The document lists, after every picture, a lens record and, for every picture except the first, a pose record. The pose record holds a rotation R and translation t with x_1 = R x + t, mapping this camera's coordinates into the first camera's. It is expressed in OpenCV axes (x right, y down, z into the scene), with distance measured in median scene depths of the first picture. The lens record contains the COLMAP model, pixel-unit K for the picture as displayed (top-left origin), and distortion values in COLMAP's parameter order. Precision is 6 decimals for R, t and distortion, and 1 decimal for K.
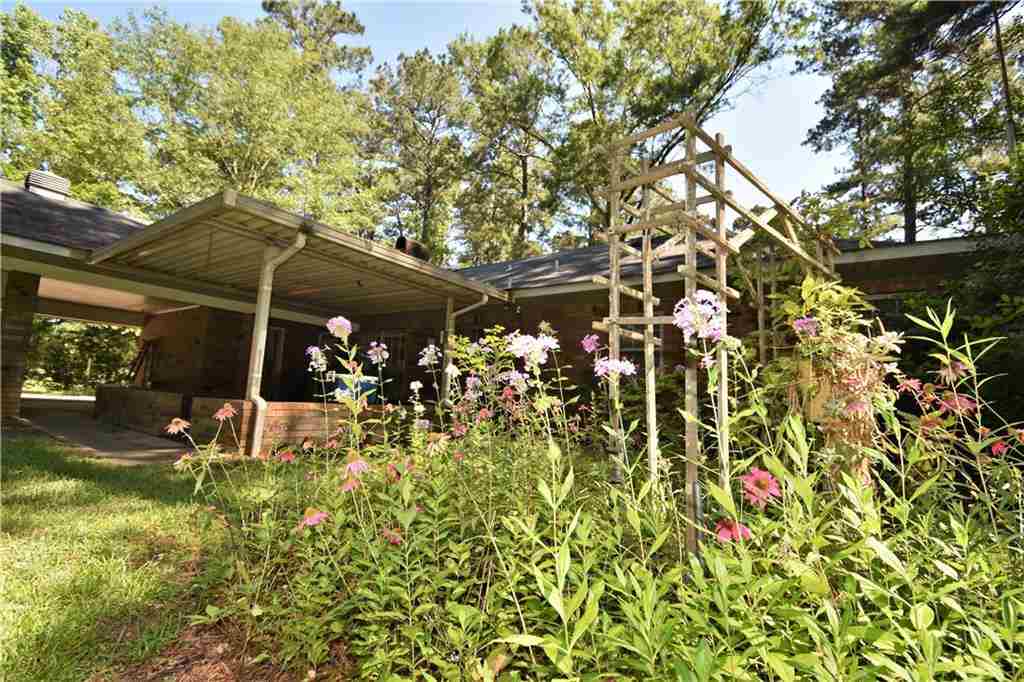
lens RADIAL K [[453.3, 0, 517.1], [0, 453.3, 343.9], [0, 0, 1]] dist [0.018827, -0.026657]
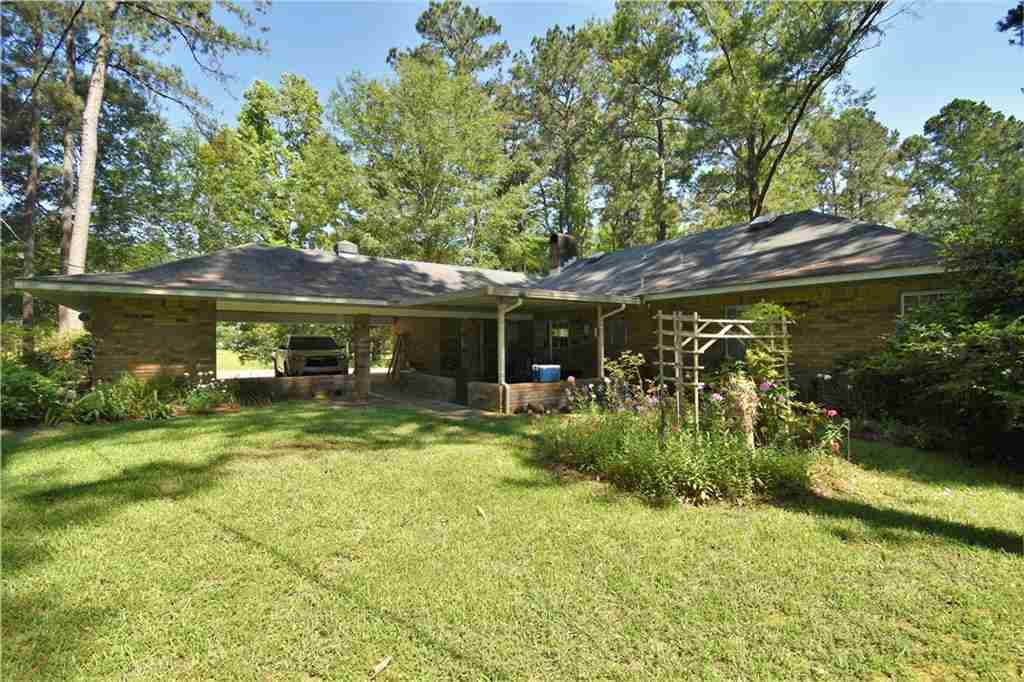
lens RADIAL K [[453.3, 0, 517.1], [0, 453.3, 343.9], [0, 0, 1]] dist [0.018827, -0.026657]
pose [[0.946097, -0.050212, -0.319967, 0.017573], [0.088106, 0.990554, 0.105070, -0.041649], [0.311669, -0.127598, 0.941584, -0.131463]]
